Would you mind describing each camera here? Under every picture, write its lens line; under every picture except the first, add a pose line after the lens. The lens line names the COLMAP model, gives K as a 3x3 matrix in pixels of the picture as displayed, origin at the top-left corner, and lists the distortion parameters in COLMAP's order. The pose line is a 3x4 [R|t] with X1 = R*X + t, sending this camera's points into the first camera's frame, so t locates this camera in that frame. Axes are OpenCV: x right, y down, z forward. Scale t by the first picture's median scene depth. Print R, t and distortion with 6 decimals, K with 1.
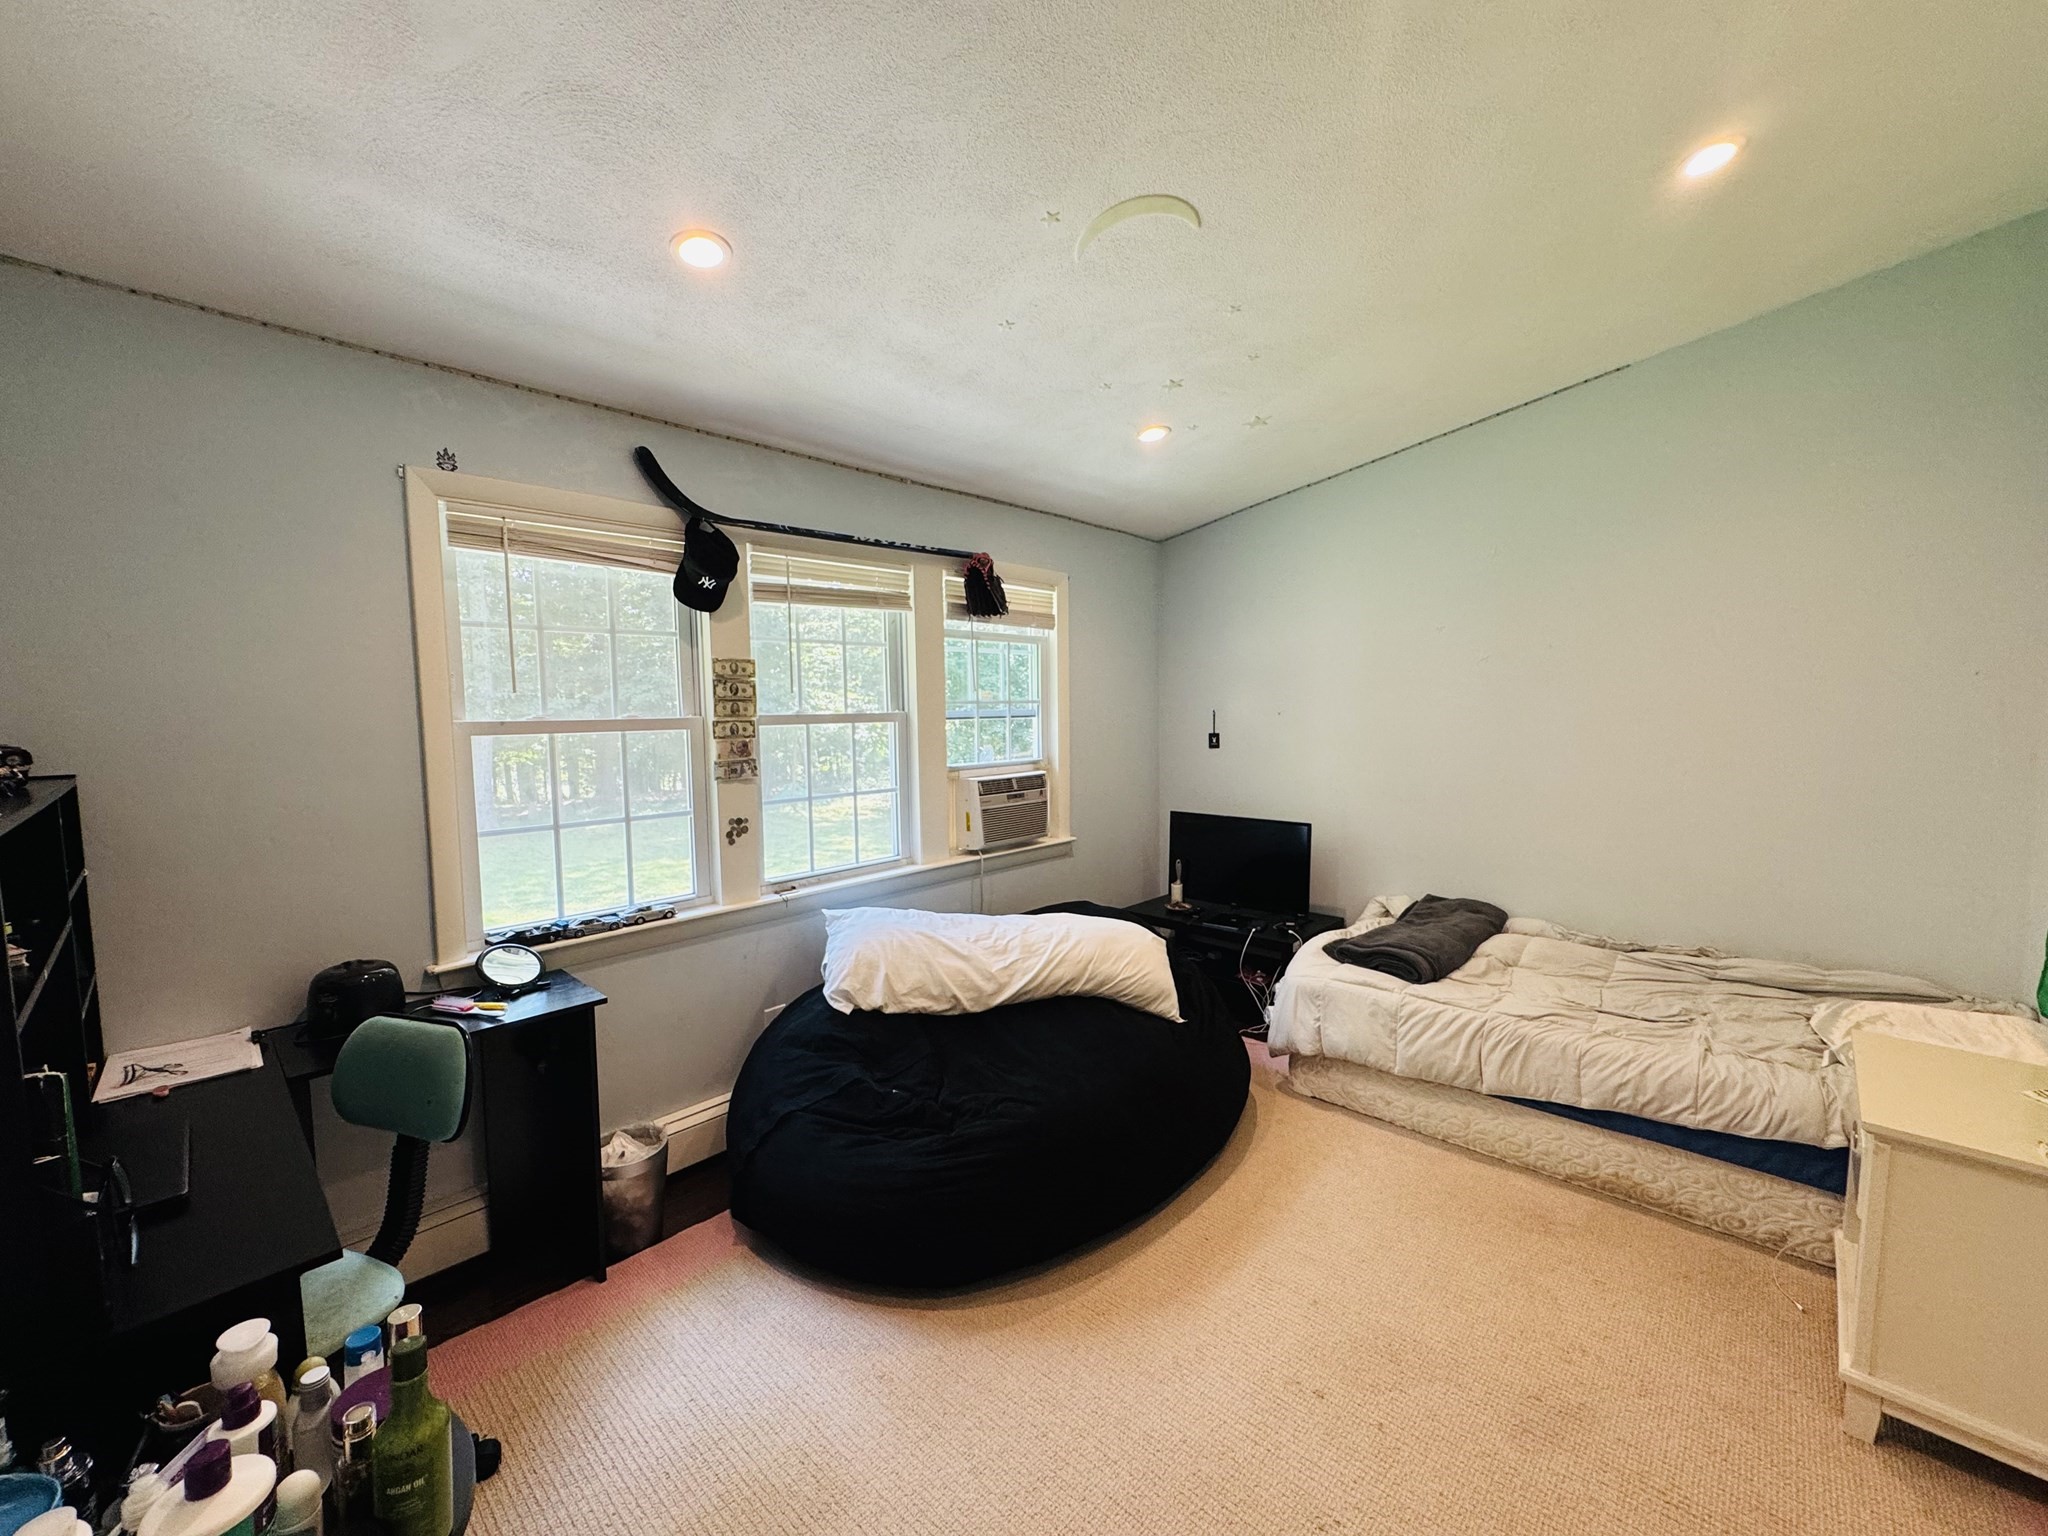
lens RADIAL K [[817.4, 0, 1029.3], [0, 817.4, 770.8], [0, 0, 1]] dist [-0.002562, 0.000673]
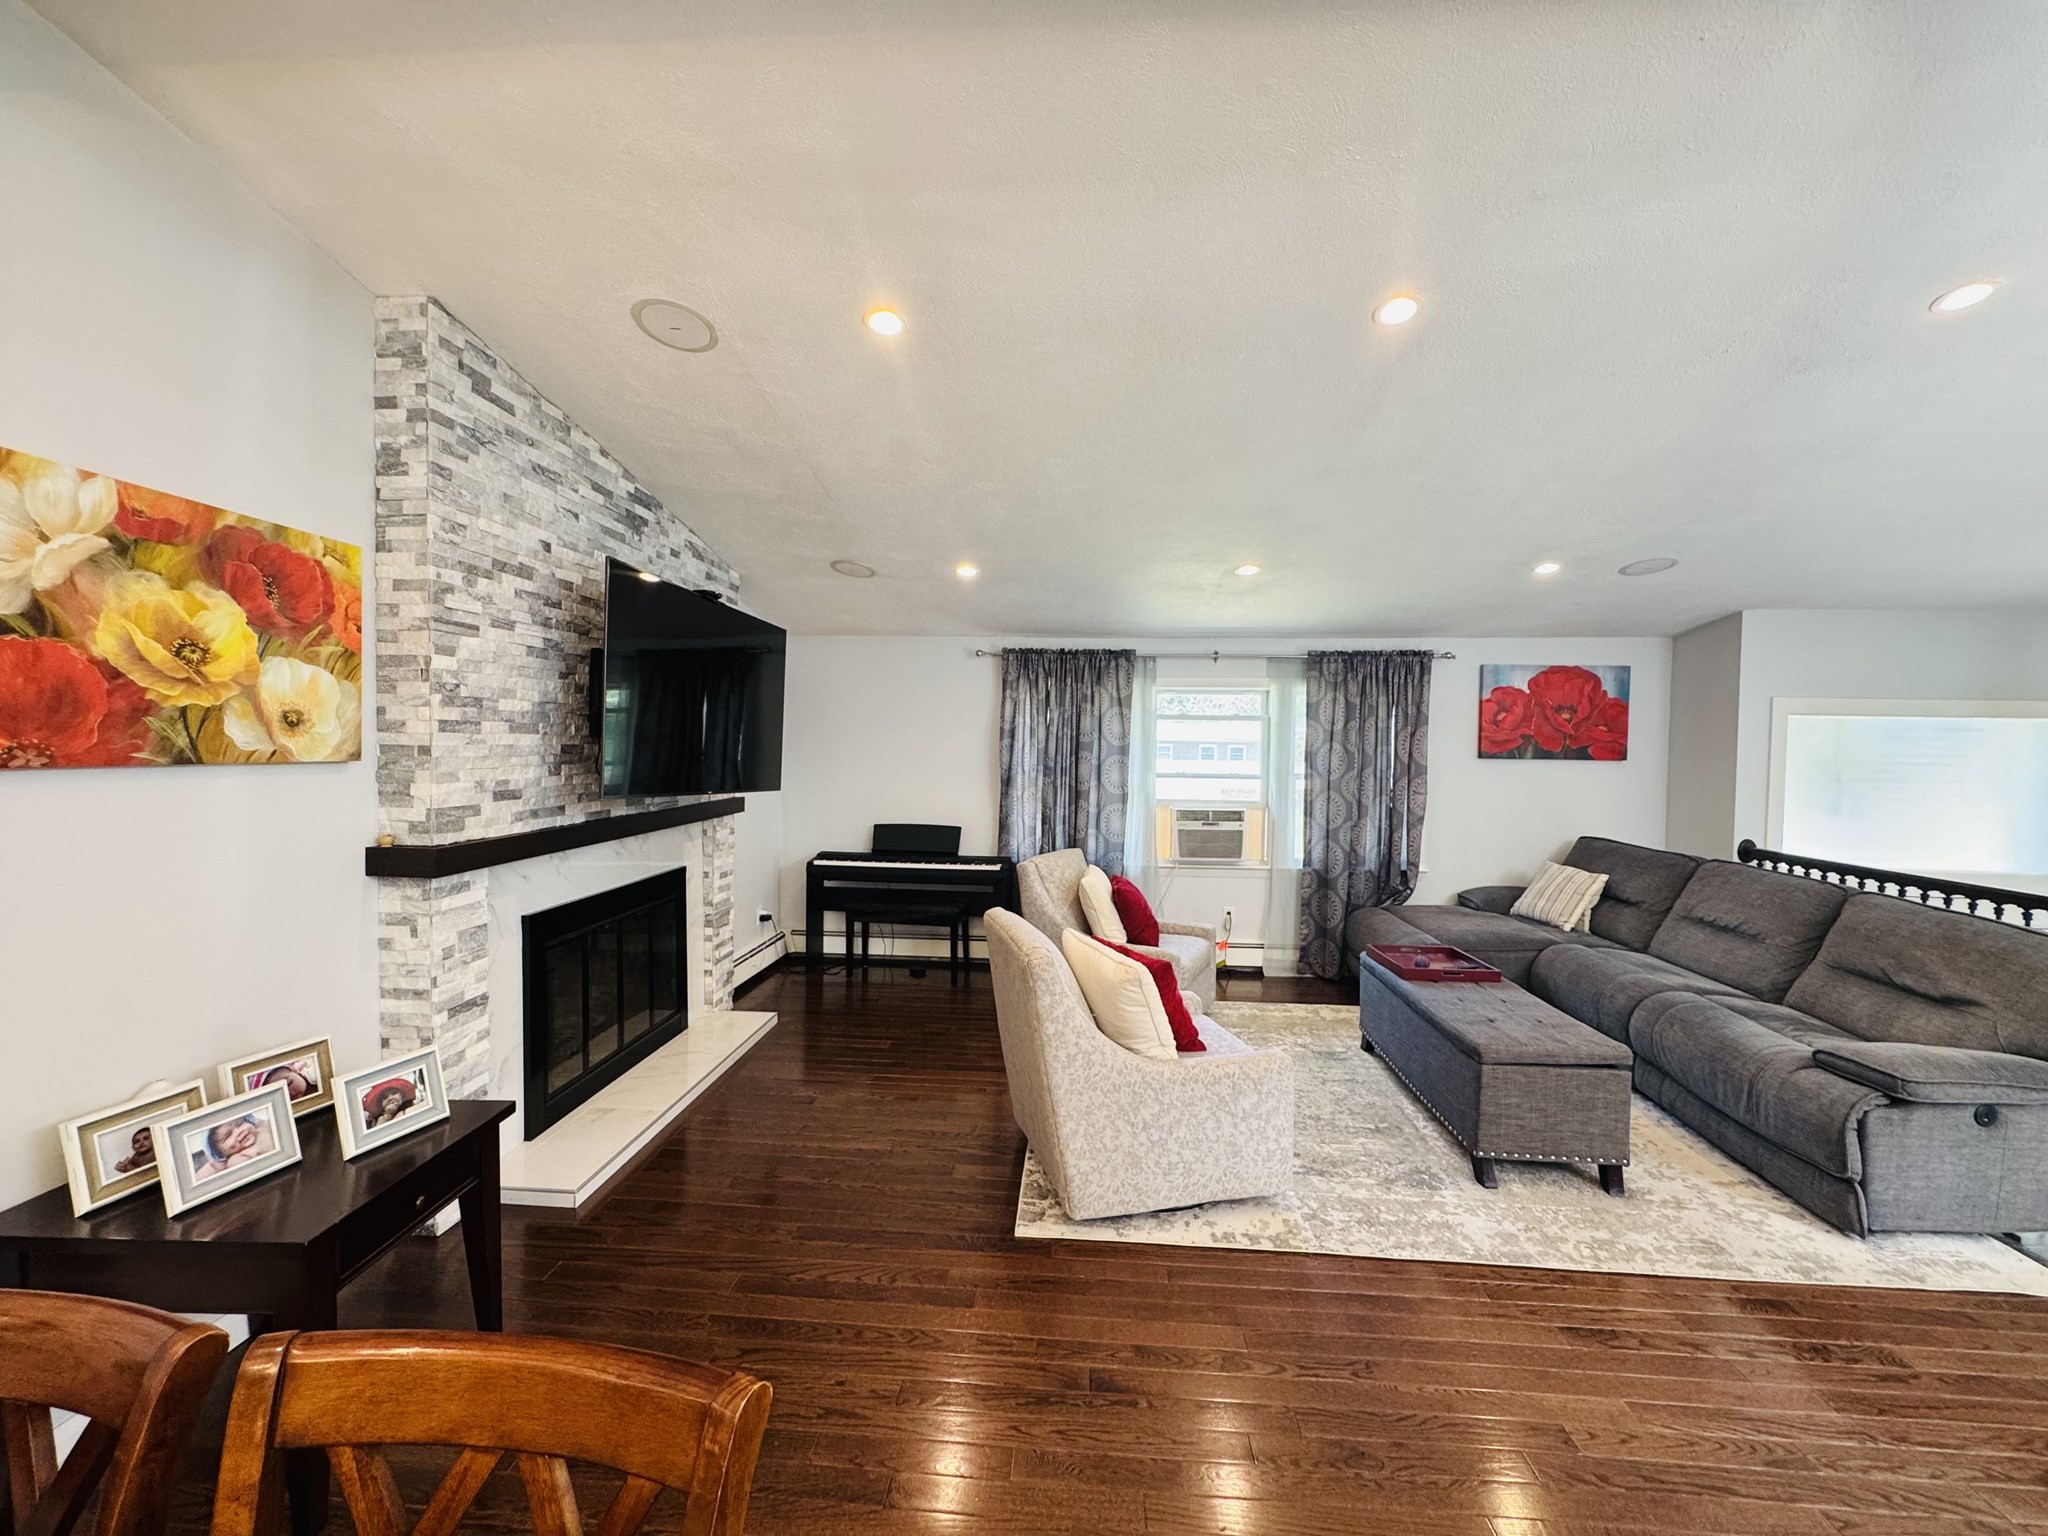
lens RADIAL K [[817.4, 0, 1023.5], [0, 817.4, 767.7], [0, 0, 1]] dist [-0.002562, 0.000673]
pose [[0.647449, 0.048998, -0.760532, 0.803123], [-0.075875, 0.997117, -0.000352, -0.037848], [0.758322, 0.057933, 0.649300, -0.128901]]
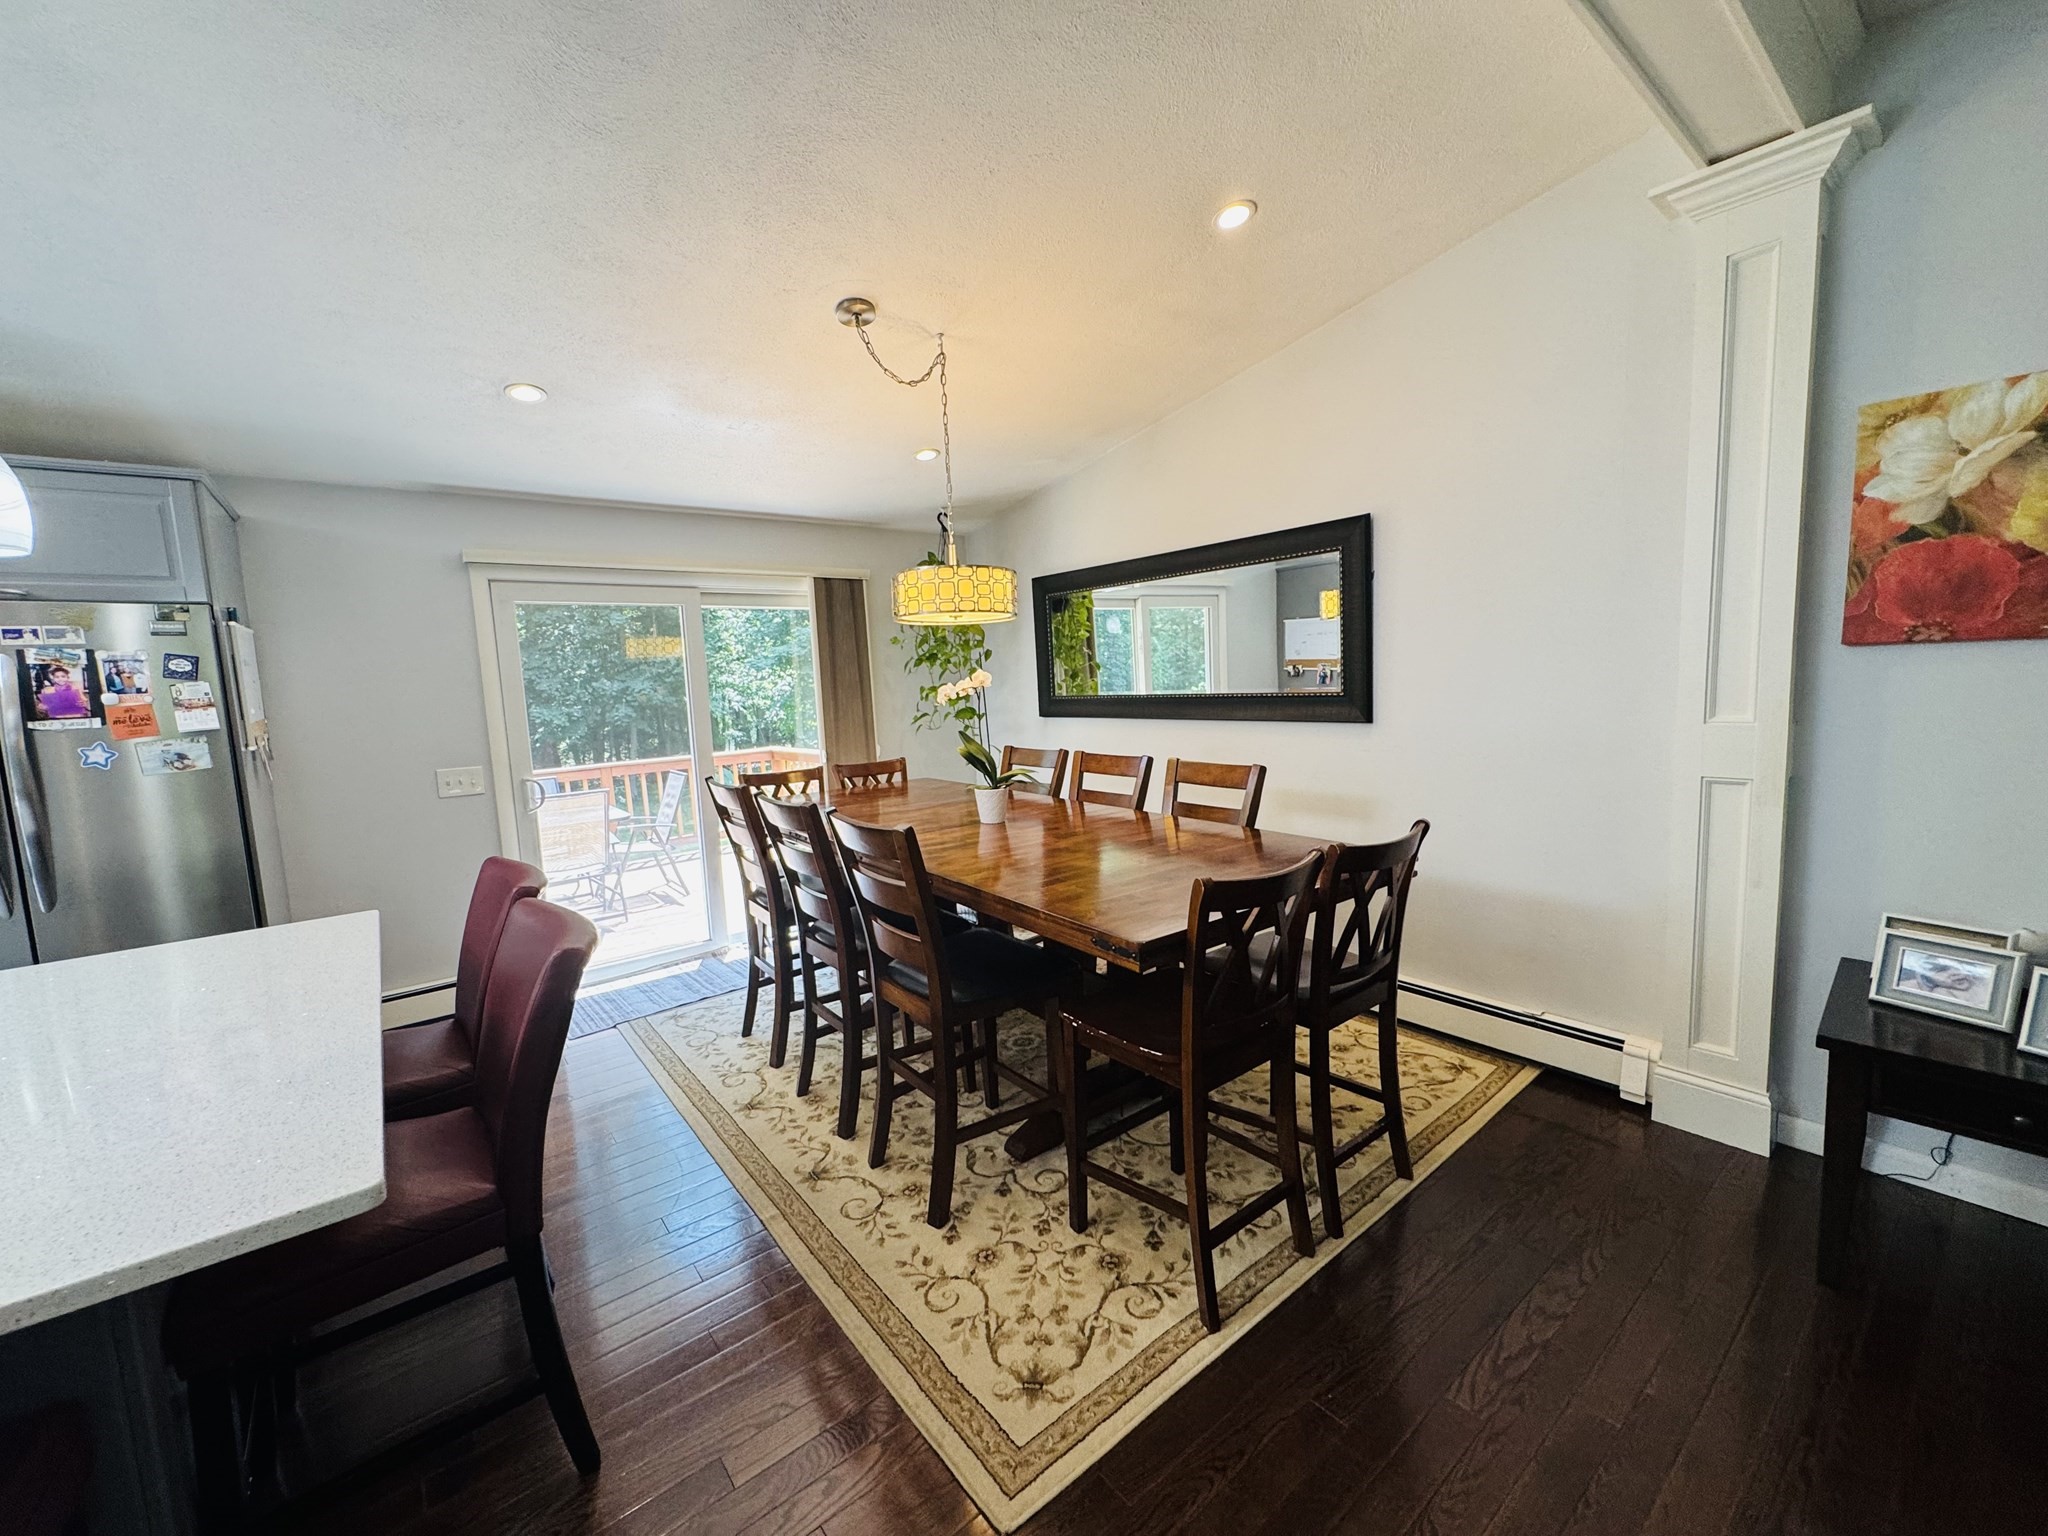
lens RADIAL K [[817.4, 0, 1023.1], [0, 817.4, 764.8], [0, 0, 1]] dist [-0.002562, 0.000673]
pose [[-0.990425, 0.043311, 0.131080, 0.689924], [0.066050, 0.982449, 0.174446, -0.051745], [-0.121224, 0.181434, -0.975903, 0.340995]]
